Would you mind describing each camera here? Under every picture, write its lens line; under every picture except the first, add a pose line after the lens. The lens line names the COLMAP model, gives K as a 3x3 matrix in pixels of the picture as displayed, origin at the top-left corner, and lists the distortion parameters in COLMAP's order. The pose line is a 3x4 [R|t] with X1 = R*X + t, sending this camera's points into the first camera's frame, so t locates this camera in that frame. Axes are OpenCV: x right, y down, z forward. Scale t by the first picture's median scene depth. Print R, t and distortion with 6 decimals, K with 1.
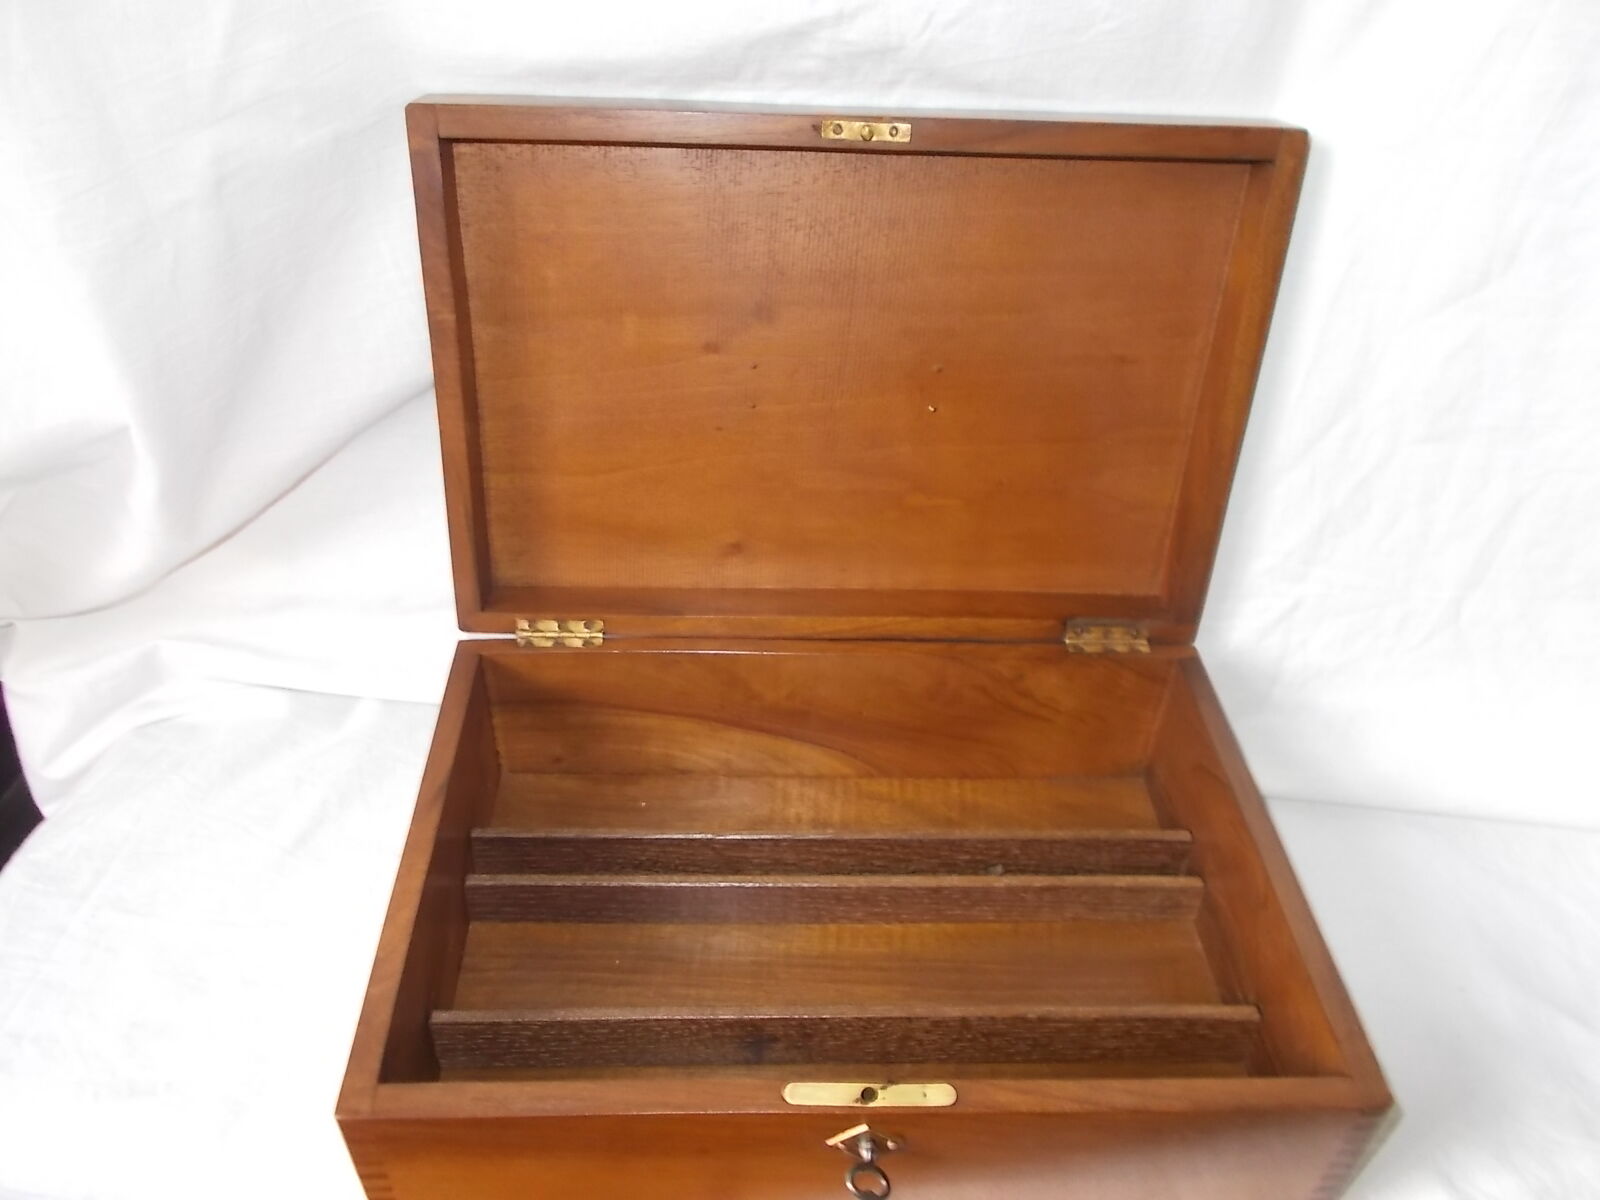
lens RADIAL K [[1222.7, 0, 797.0], [0, 1222.7, 597.2], [0, 0, 1]] dist [-0.001181, -0.000051]
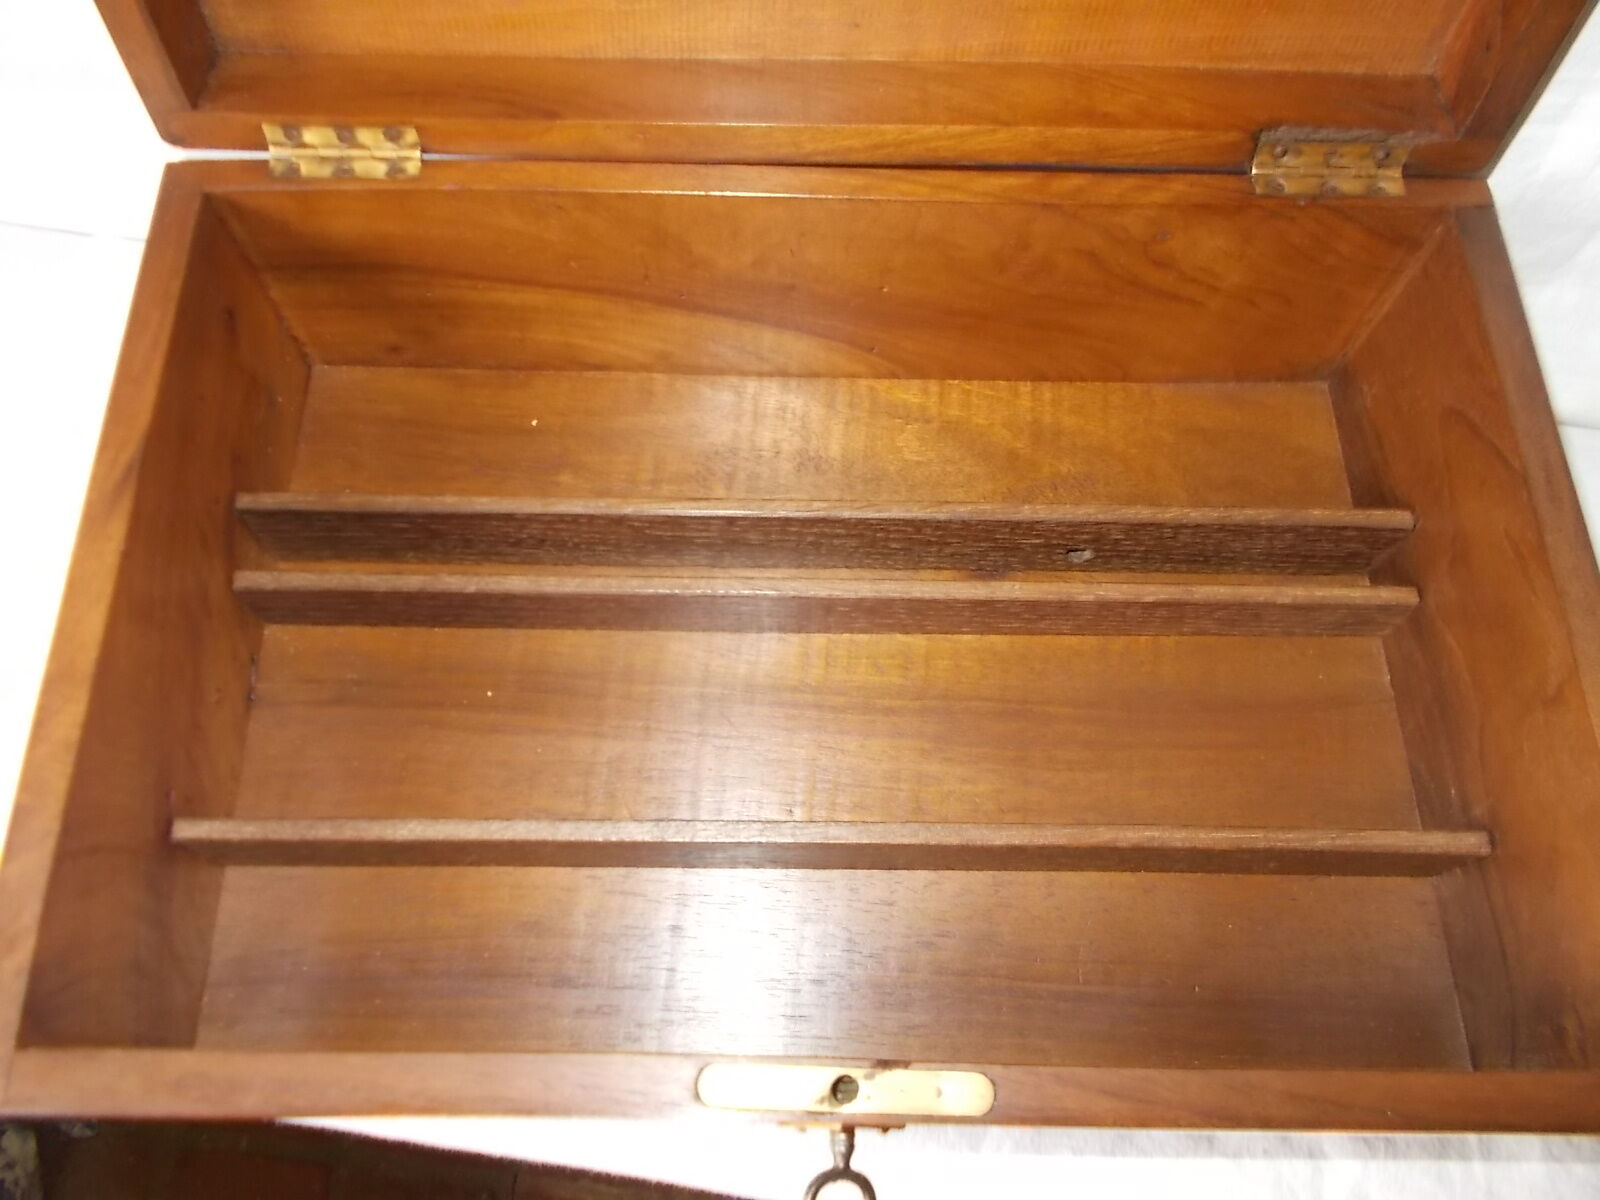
lens RADIAL K [[1222.7, 0, 797.0], [0, 1222.7, 597.2], [0, 0, 1]] dist [-0.001181, -0.000051]
pose [[0.999316, 0.020364, -0.030855, 0.034619], [-0.003494, 0.882902, 0.469544, -0.053051], [0.036803, -0.469116, 0.882370, 0.414181]]
